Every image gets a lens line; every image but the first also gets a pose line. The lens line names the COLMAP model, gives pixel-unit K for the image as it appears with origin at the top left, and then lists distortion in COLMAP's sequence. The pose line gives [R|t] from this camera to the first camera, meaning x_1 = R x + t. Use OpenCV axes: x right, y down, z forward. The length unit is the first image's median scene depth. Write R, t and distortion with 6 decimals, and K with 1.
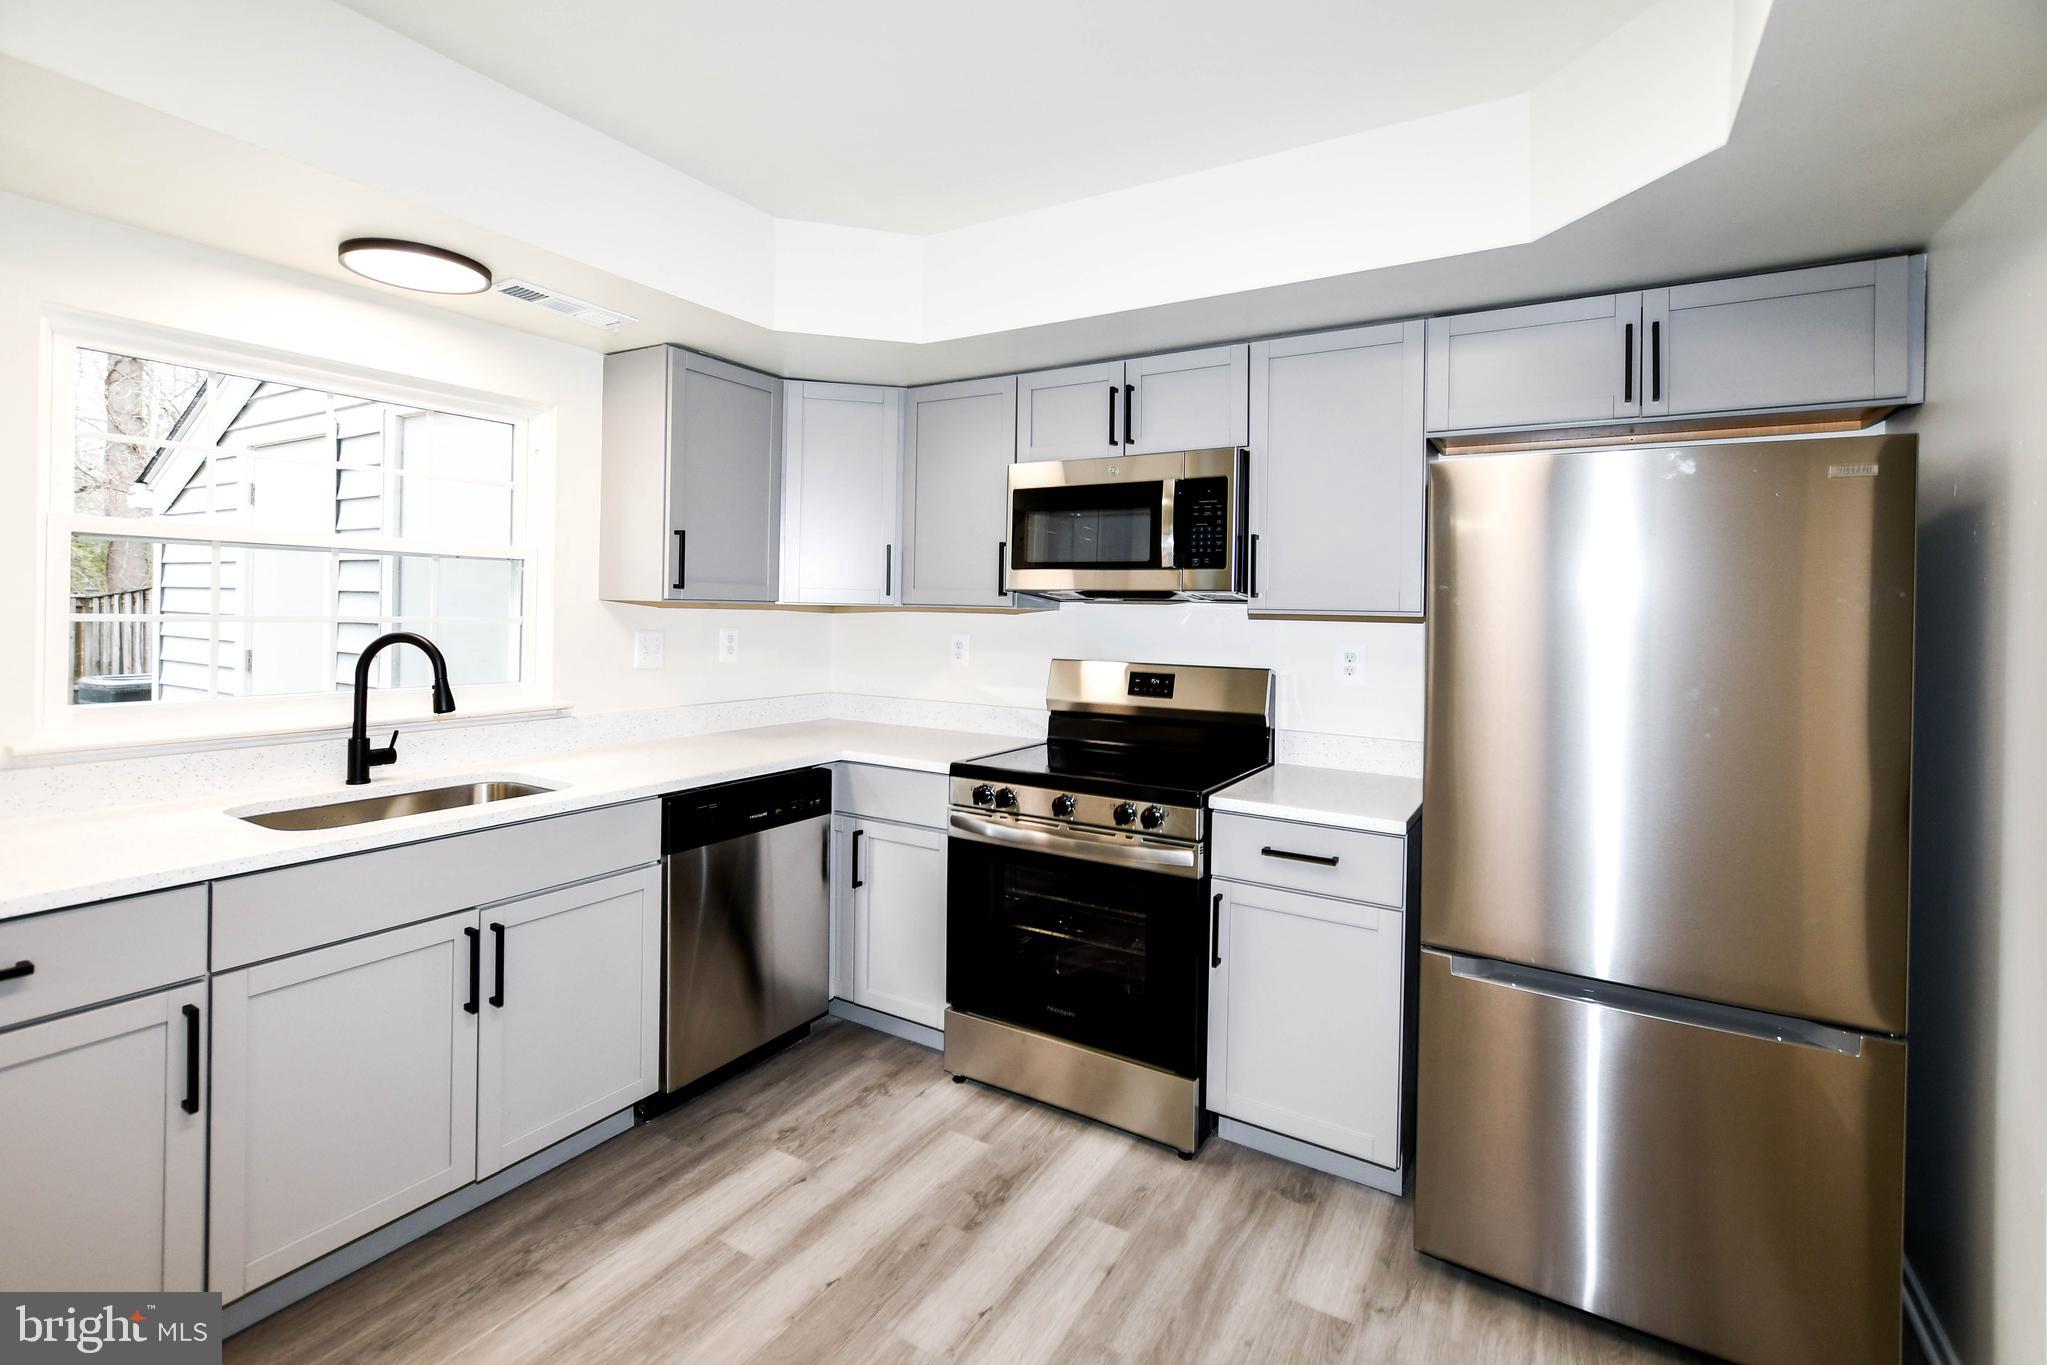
lens RADIAL K [[919.3, 0, 1027.9], [0, 919.3, 608.4], [0, 0, 1]] dist [-0.002002, -0.000481]
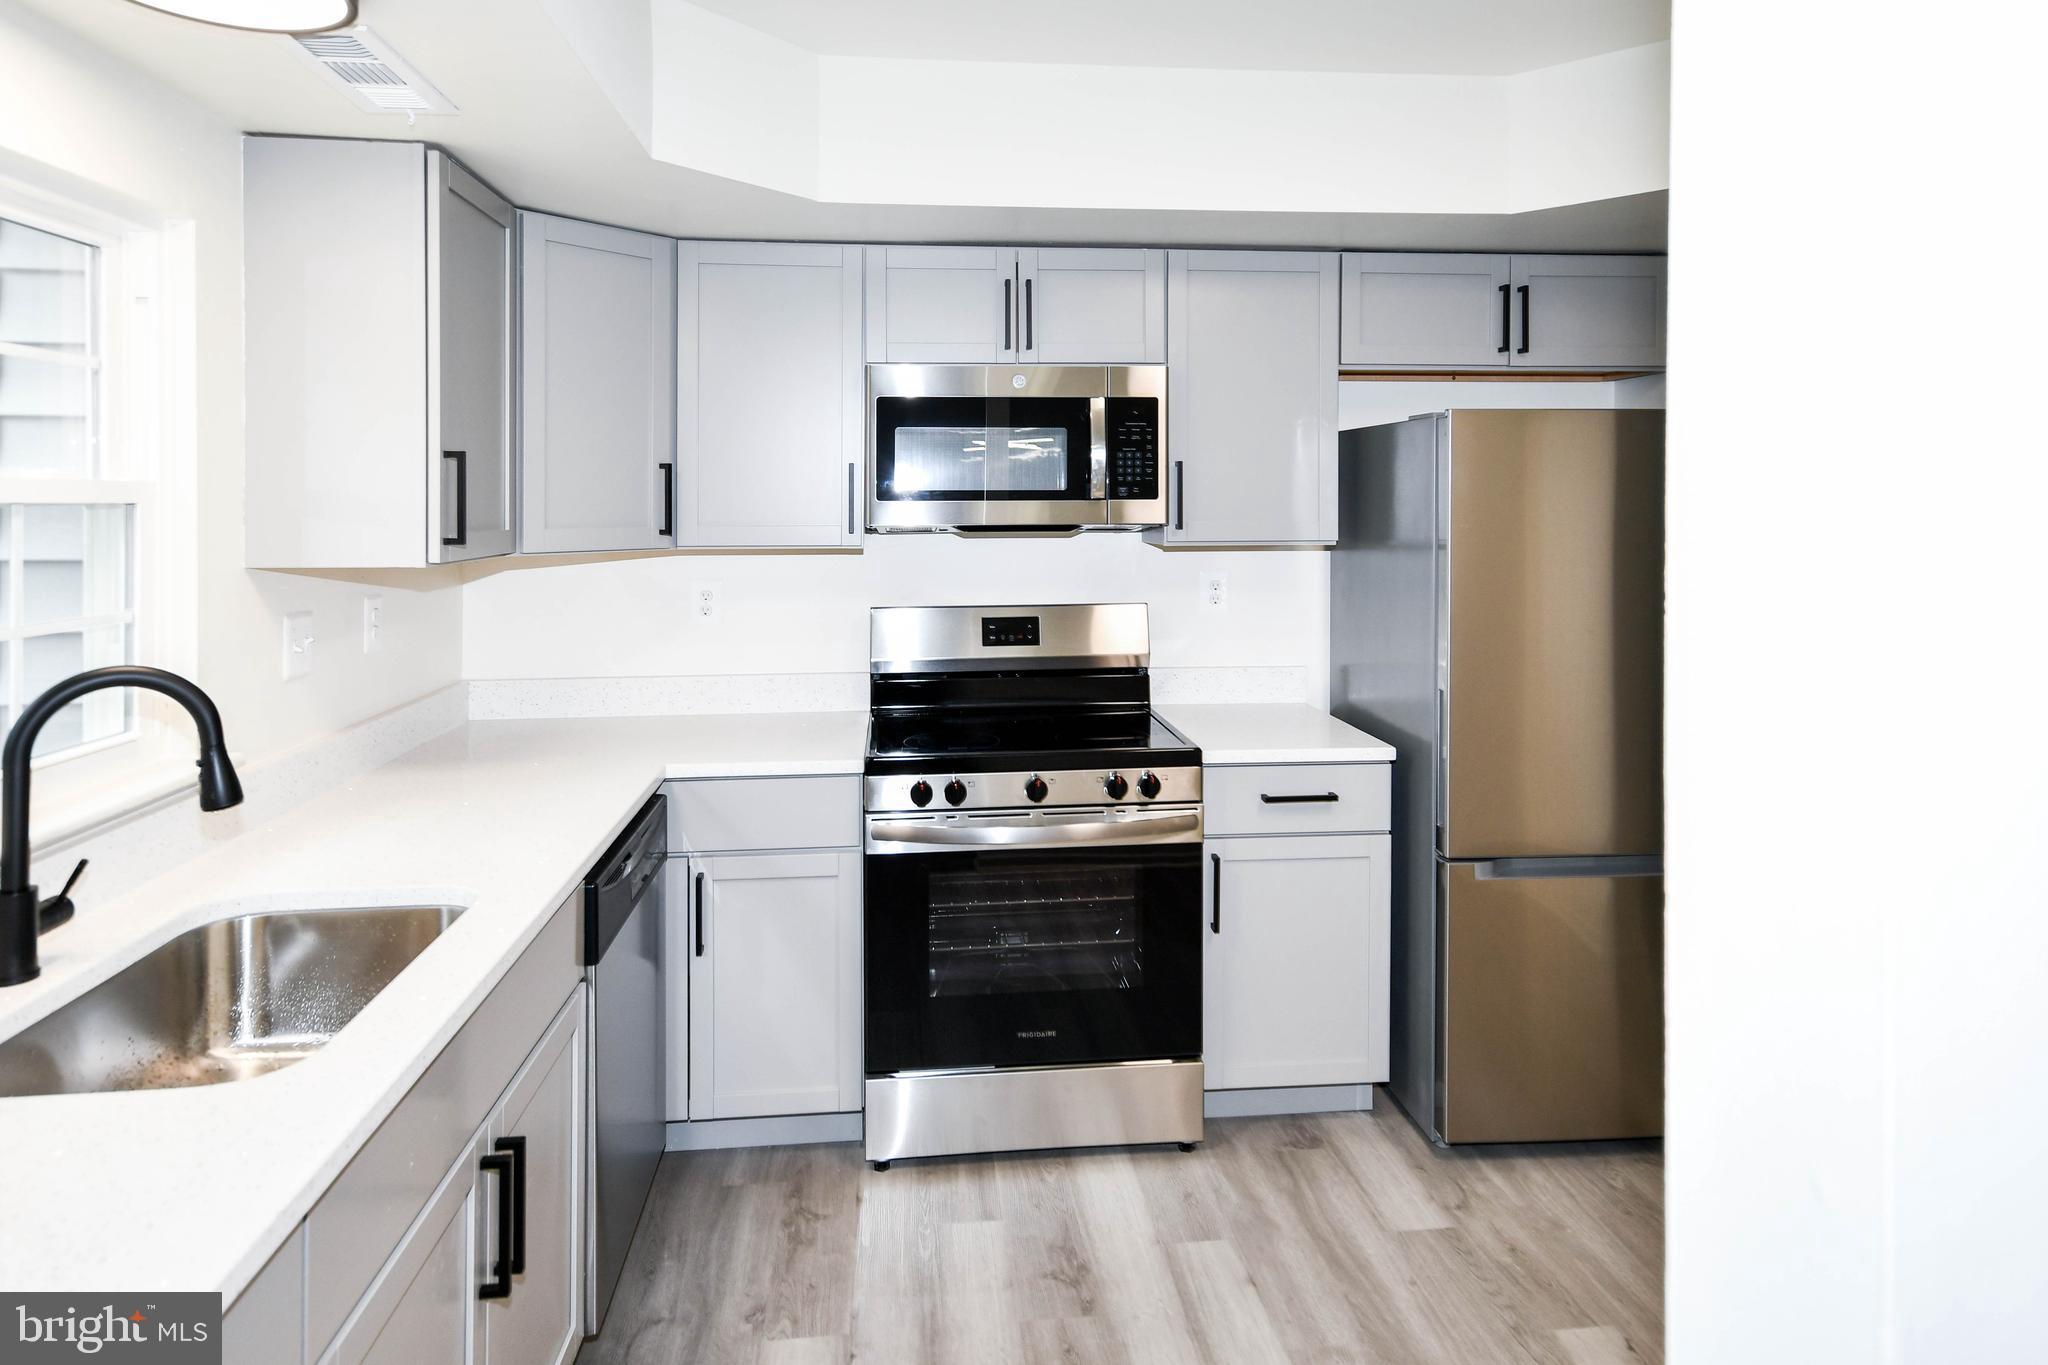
lens RADIAL K [[1187.7, 0, 1026.4], [0, 1187.7, 514.5], [0, 0, 1]] dist [0.011315, 0.002783]
pose [[0.801042, -0.026364, 0.598027, -0.648289], [0.015787, 0.999613, 0.022922, -0.062712], [-0.598400, -0.008920, 0.801148, 0.152841]]
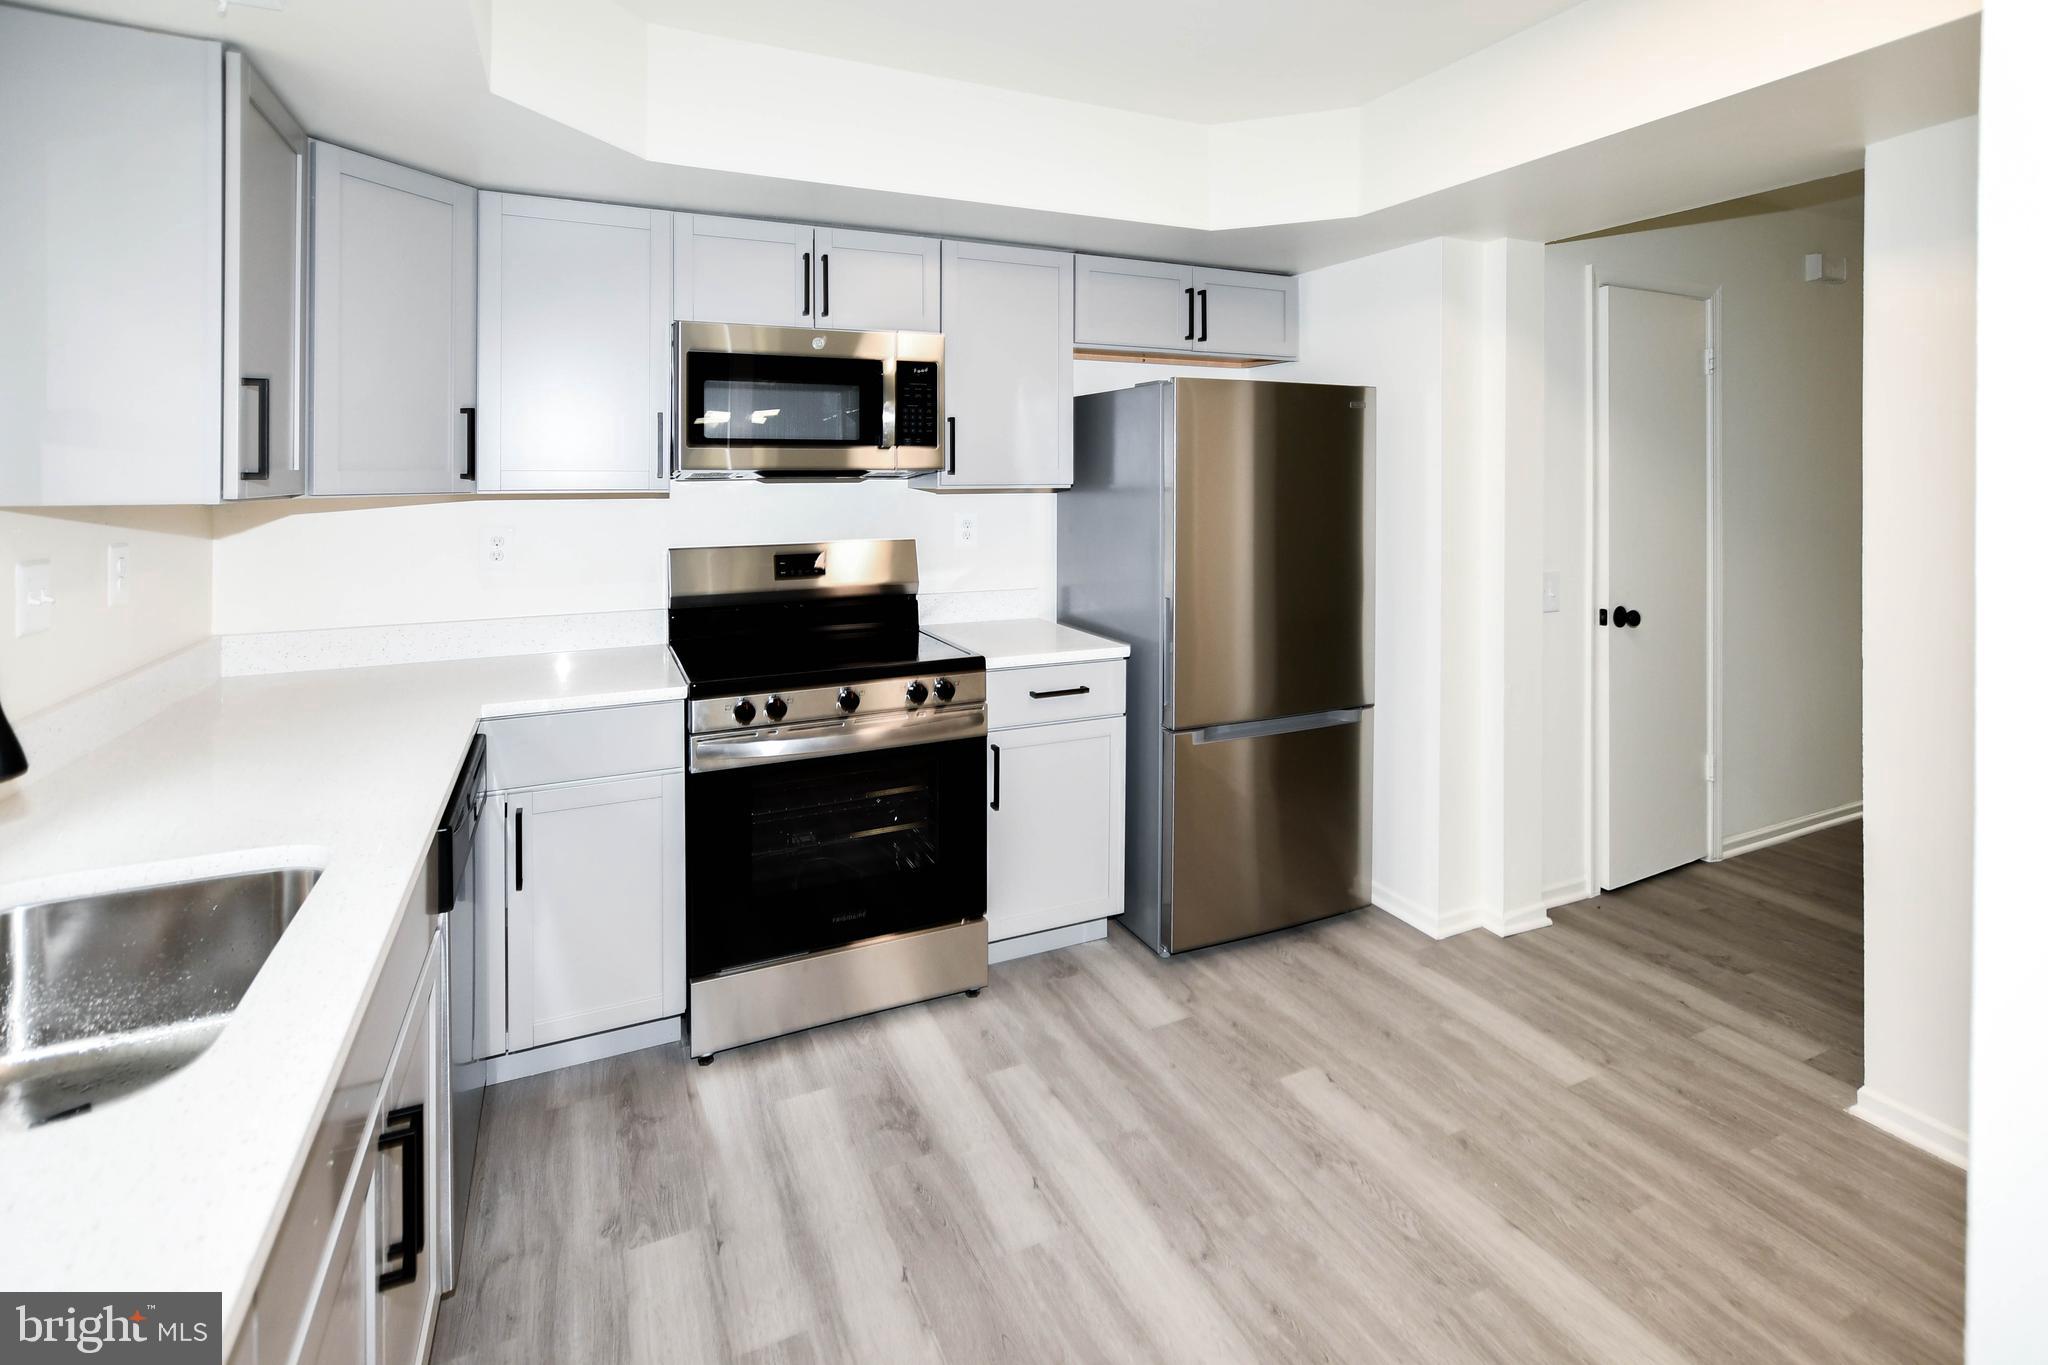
lens RADIAL K [[954.4, 0, 1029.9], [0, 954.4, 477.4], [0, 0, 1]] dist [-0.002714, -0.000018]
pose [[0.560011, -0.023452, 0.828153, -0.708635], [0.010852, 0.999721, 0.020972, -0.035212], [-0.828414, -0.002757, 0.560109, 0.316954]]
